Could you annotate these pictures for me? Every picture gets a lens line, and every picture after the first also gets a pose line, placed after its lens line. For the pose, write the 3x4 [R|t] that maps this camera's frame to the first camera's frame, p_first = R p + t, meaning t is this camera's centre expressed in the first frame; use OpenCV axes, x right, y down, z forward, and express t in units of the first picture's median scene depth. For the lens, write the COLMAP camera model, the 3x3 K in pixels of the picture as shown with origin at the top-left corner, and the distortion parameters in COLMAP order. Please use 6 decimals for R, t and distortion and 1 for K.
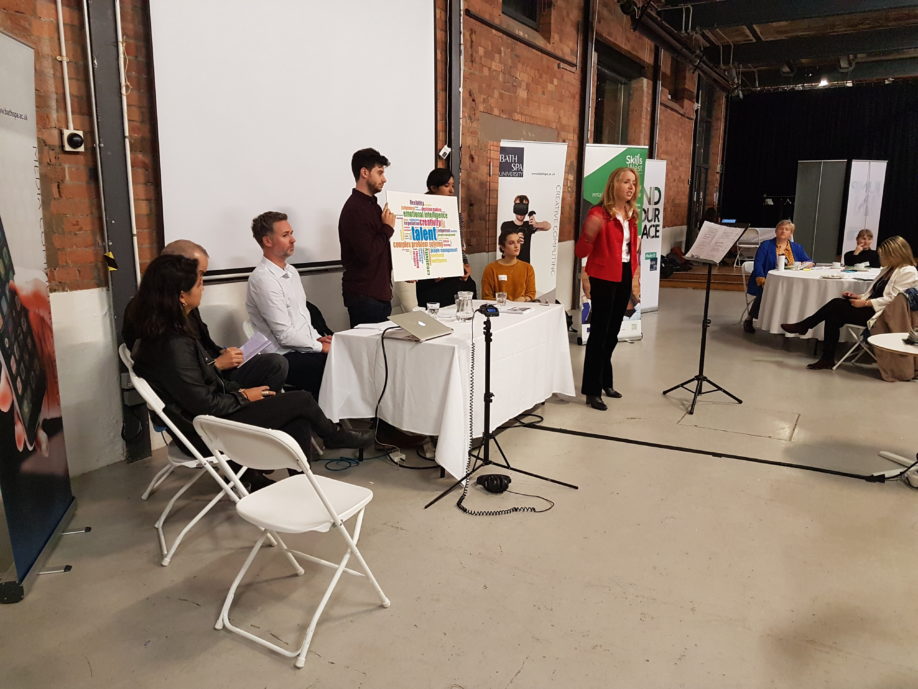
lens RADIAL K [[693.3, 0, 459.0], [0, 693.3, 344.5], [0, 0, 1]] dist [0.002089, -0.002838]
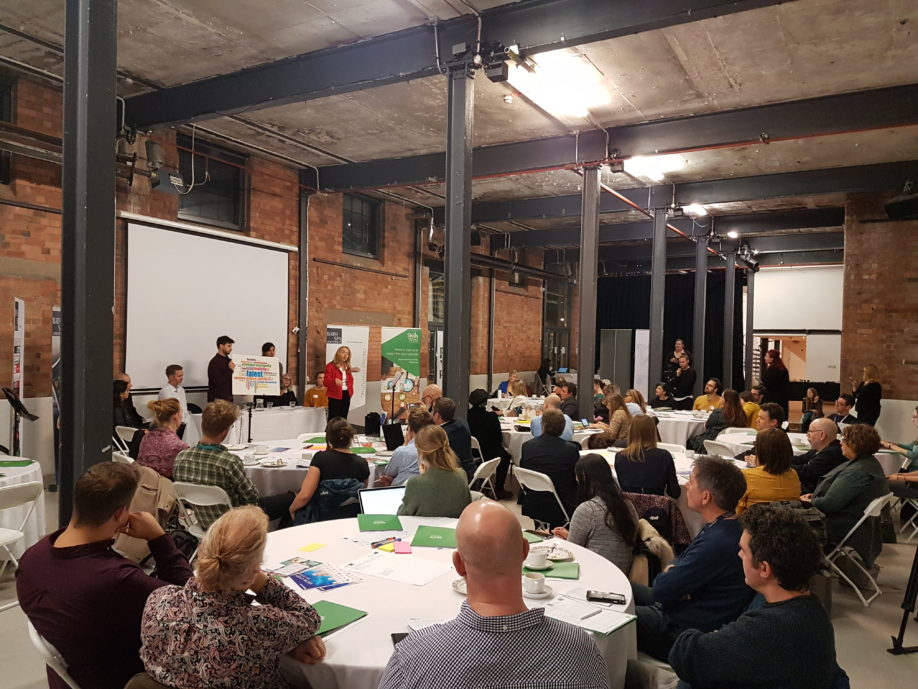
lens RADIAL K [[693.3, 0, 459.0], [0, 693.3, 344.5], [0, 0, 1]] dist [0.002089, -0.002838]
pose [[0.995637, 0.026108, -0.089581, 0.552029], [-0.042702, 0.981114, -0.188660, 0.091255], [0.082963, 0.191663, 0.977948, -0.751689]]
